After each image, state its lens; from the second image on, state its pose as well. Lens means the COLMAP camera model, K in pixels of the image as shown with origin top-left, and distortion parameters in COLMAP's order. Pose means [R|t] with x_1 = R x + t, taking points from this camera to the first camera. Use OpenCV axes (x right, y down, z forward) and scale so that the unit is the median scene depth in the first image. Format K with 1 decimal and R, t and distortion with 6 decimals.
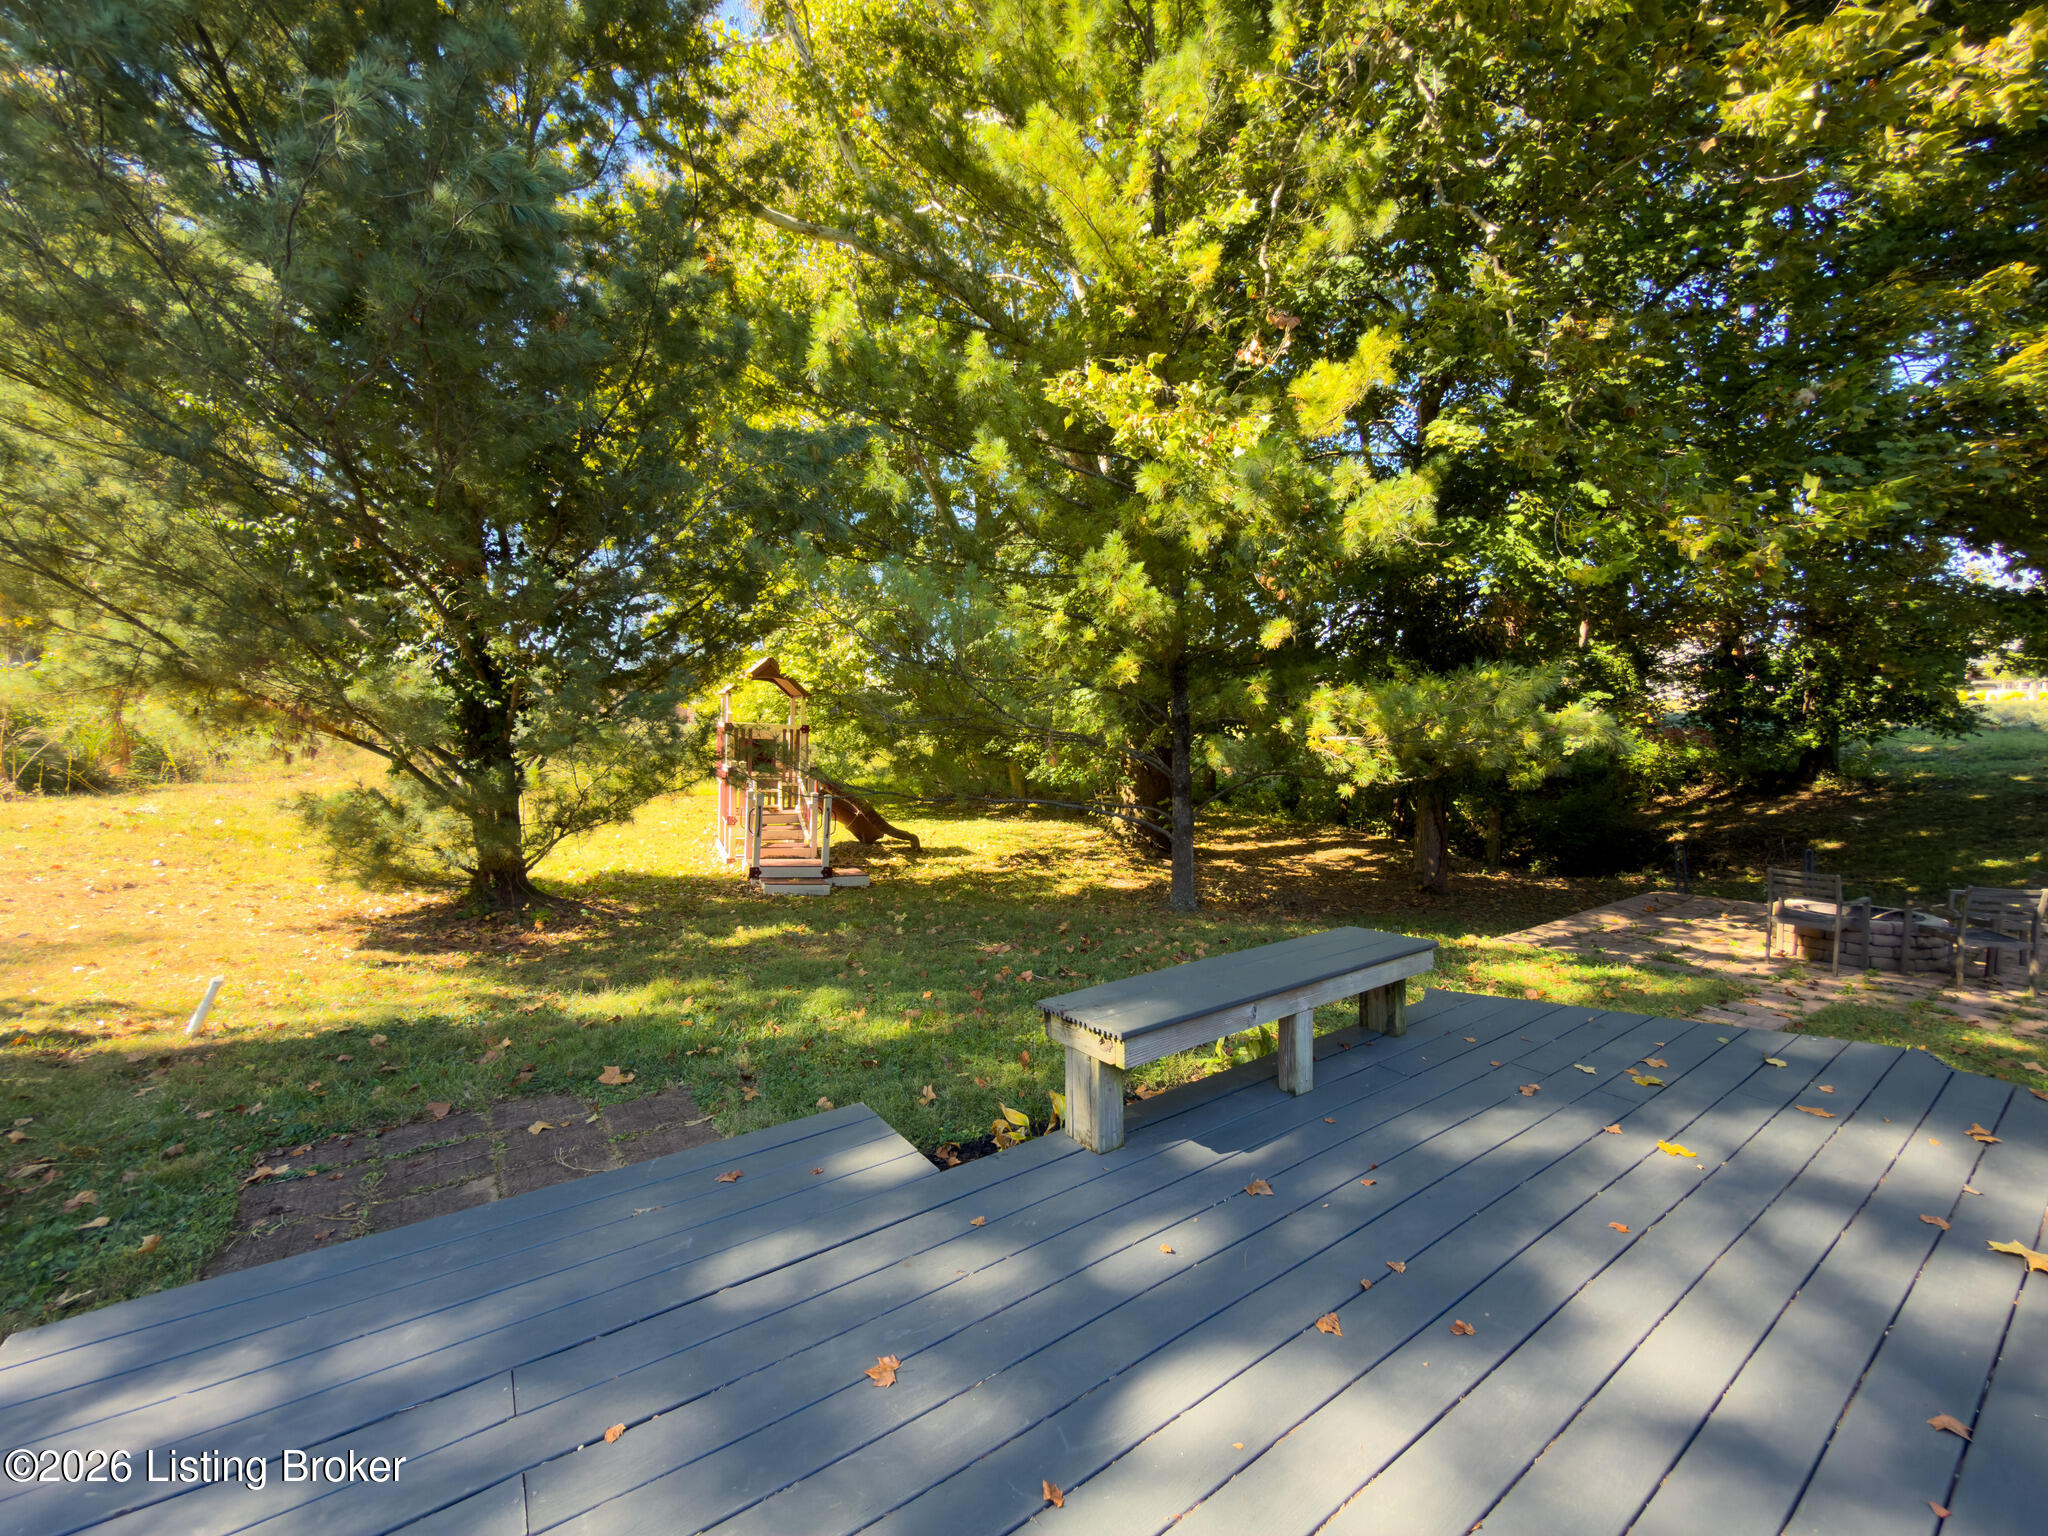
lens RADIAL K [[828.3, 0, 1024.0], [0, 828.3, 768.0], [0, 0, 1]] dist [0.001770, 0.000096]
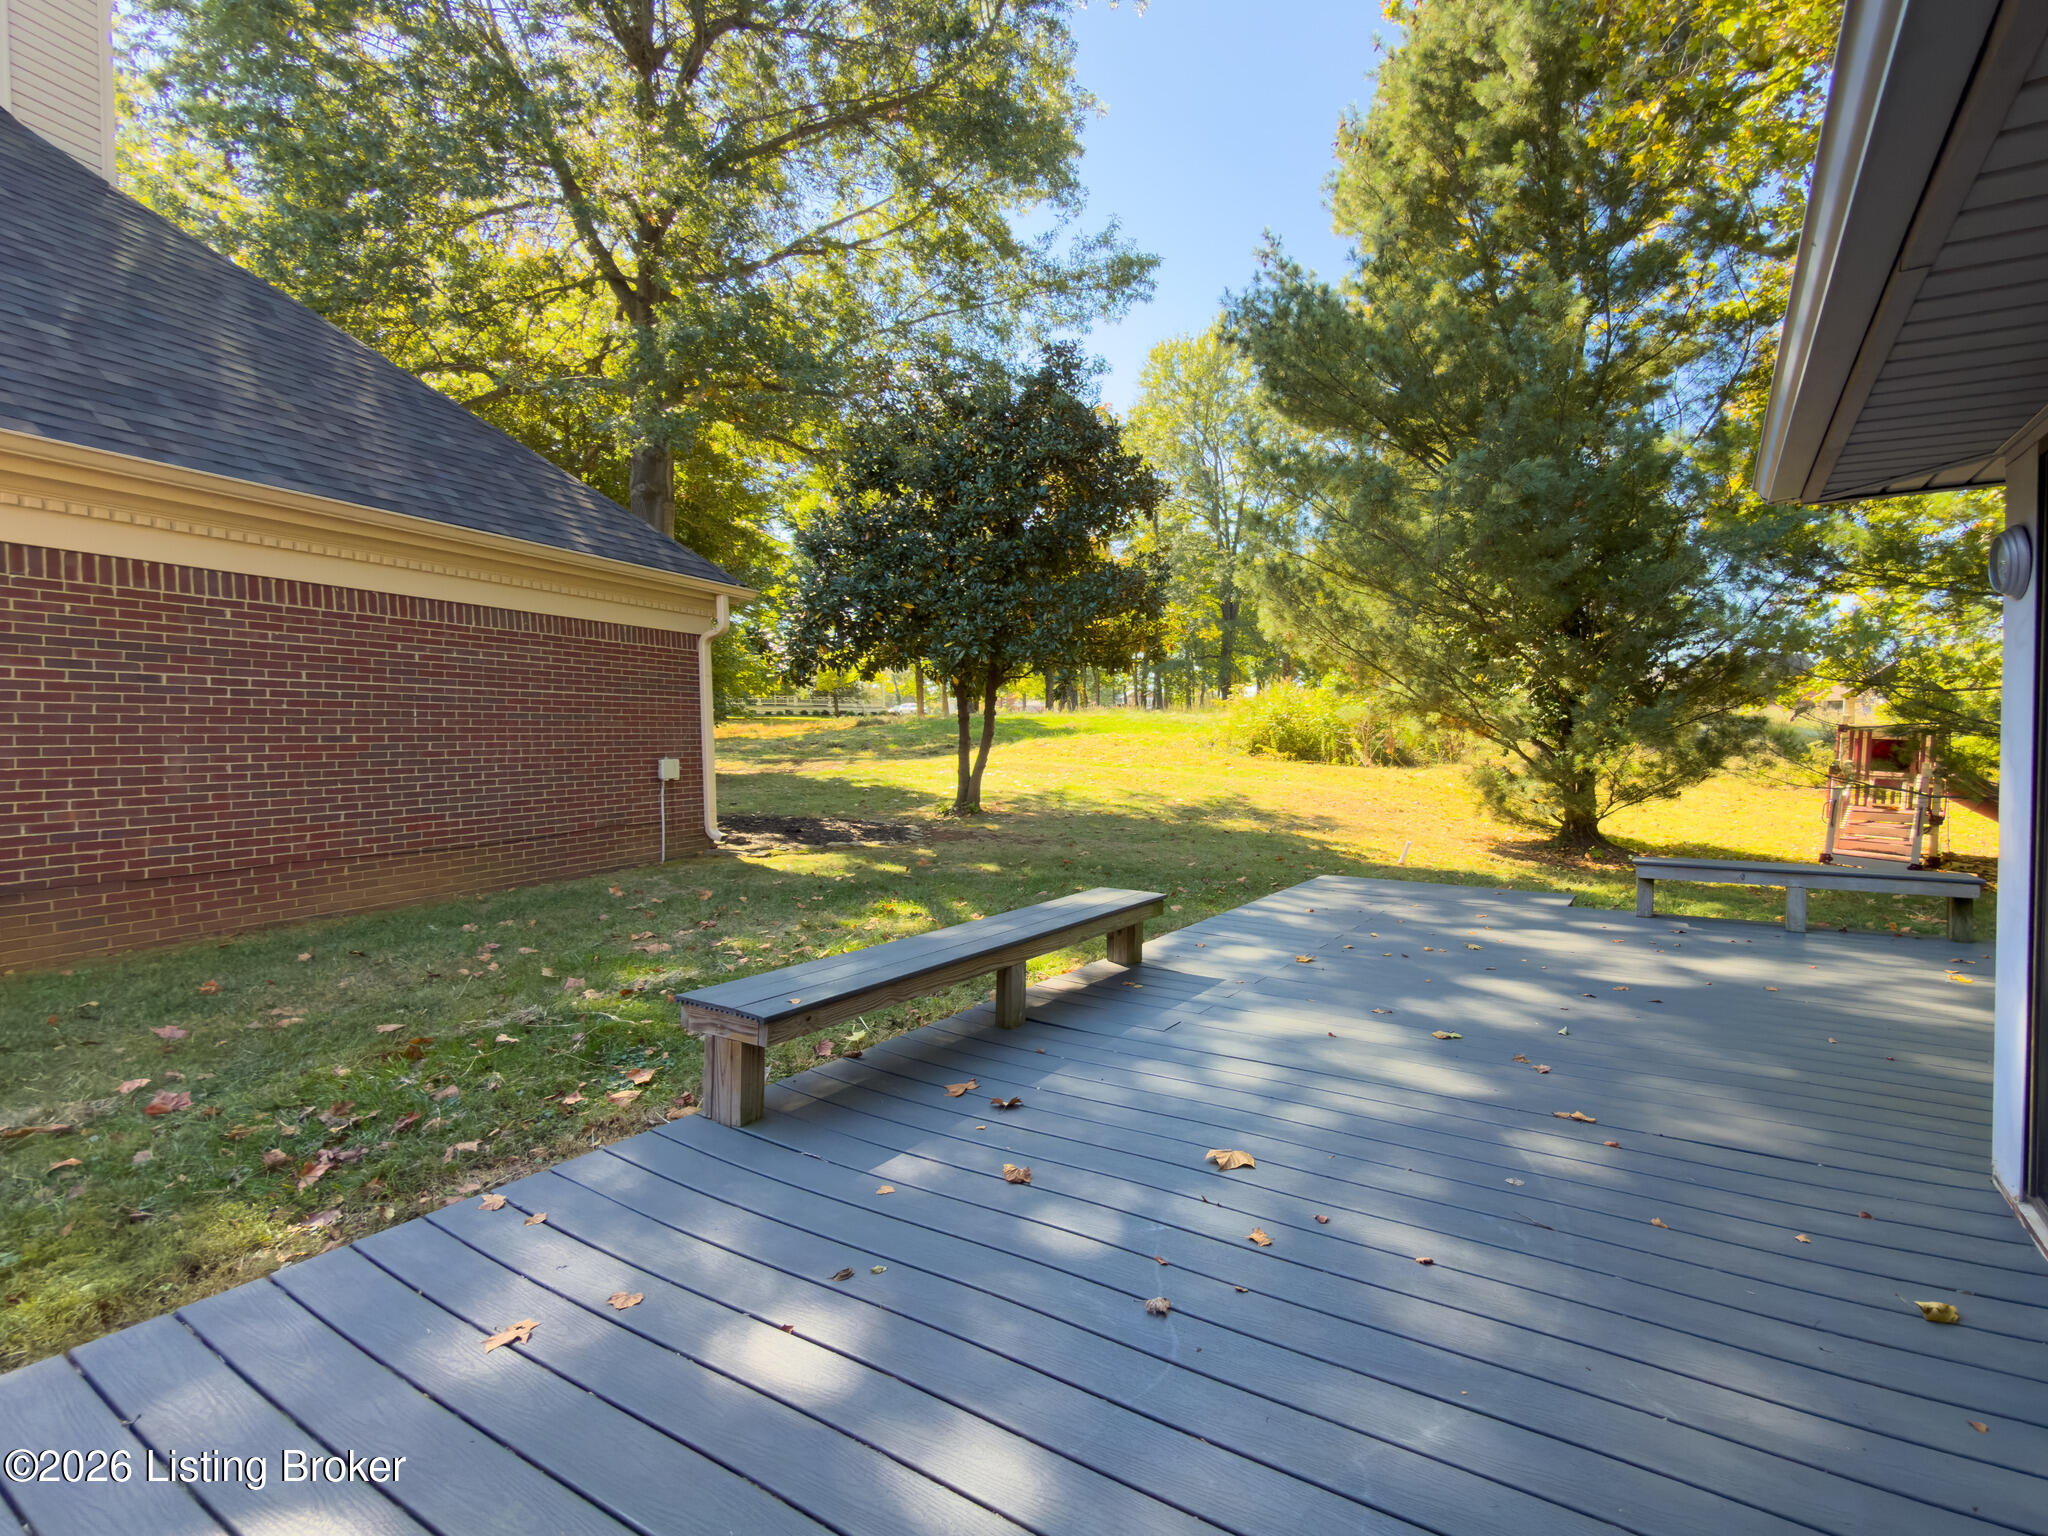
lens RADIAL K [[828.3, 0, 1024.0], [0, 828.3, 768.0], [0, 0, 1]] dist [0.001770, 0.000096]
pose [[0.283737, 0.043795, -0.957902, 0.551893], [-0.035164, 0.998760, 0.035248, 0.004522], [0.958257, 0.023682, 0.284925, -0.429362]]
